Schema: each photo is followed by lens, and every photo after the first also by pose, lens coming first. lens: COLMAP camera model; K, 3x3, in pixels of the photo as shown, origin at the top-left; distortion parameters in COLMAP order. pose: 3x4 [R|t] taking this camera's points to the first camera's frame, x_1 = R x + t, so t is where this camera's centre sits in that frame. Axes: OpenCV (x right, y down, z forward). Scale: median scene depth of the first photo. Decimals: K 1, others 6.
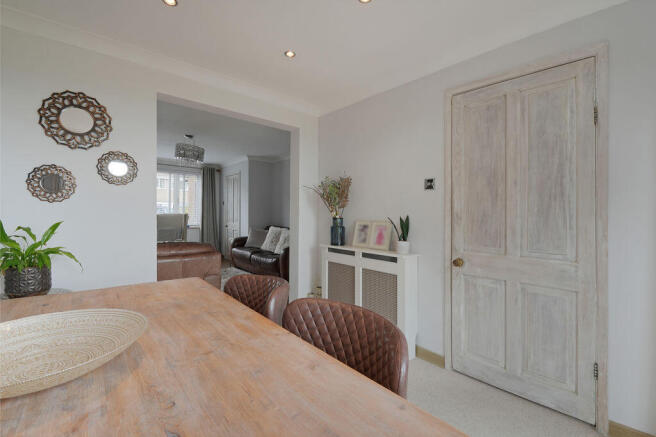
lens RADIAL K [[289.0, 0, 327.3], [0, 289.0, 218.1], [0, 0, 1]] dist [-0.004726, -0.000797]
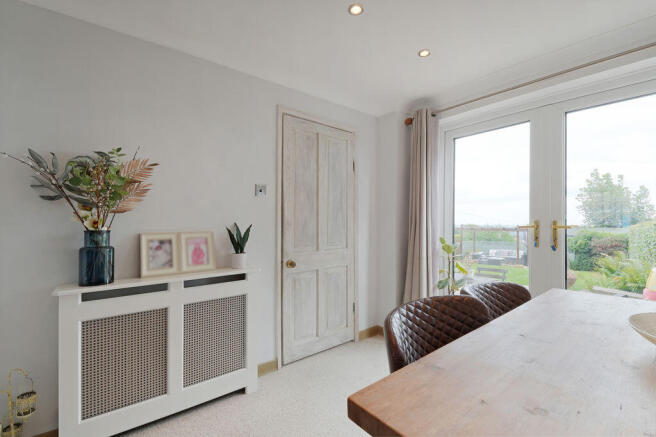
lens RADIAL K [[289.0, 0, 324.4], [0, 289.0, 214.1], [0, 0, 1]] dist [-0.004726, -0.000797]
pose [[0.040549, 0.015110, 0.999063, -0.557429], [0.023256, 0.999601, -0.016062, -0.016221], [-0.998907, 0.023885, 0.040181, 0.688109]]
